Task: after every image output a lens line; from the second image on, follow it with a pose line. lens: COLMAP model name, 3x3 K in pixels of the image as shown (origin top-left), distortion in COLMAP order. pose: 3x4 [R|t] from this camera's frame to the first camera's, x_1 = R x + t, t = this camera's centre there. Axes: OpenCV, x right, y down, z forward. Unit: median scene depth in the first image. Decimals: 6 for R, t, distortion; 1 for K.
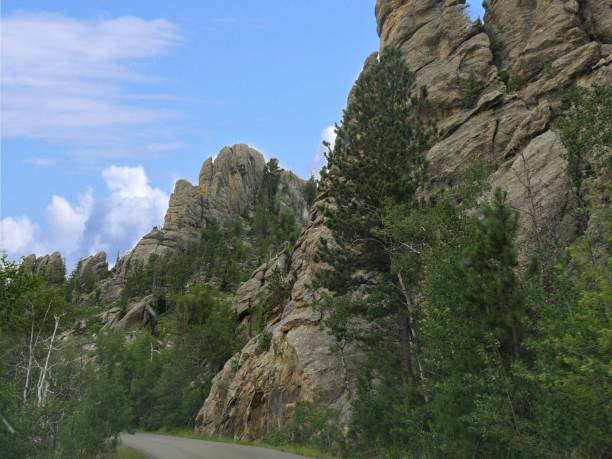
lens RADIAL K [[531.7, 0, 306.0], [0, 531.7, 229.5], [0, 0, 1]] dist [-0.049458, 0.018543]
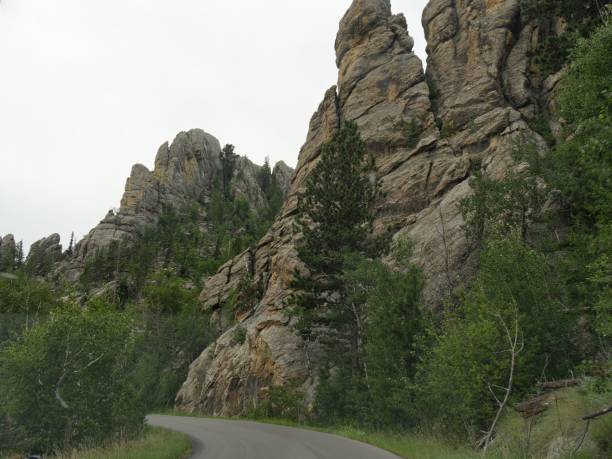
lens RADIAL K [[531.7, 0, 306.0], [0, 531.7, 229.5], [0, 0, 1]] dist [-0.049458, 0.018543]
pose [[0.995473, 0.017140, 0.093489, -0.040417], [-0.020766, 0.999064, 0.037954, -0.073955], [-0.092751, -0.039724, 0.994897, -0.192914]]
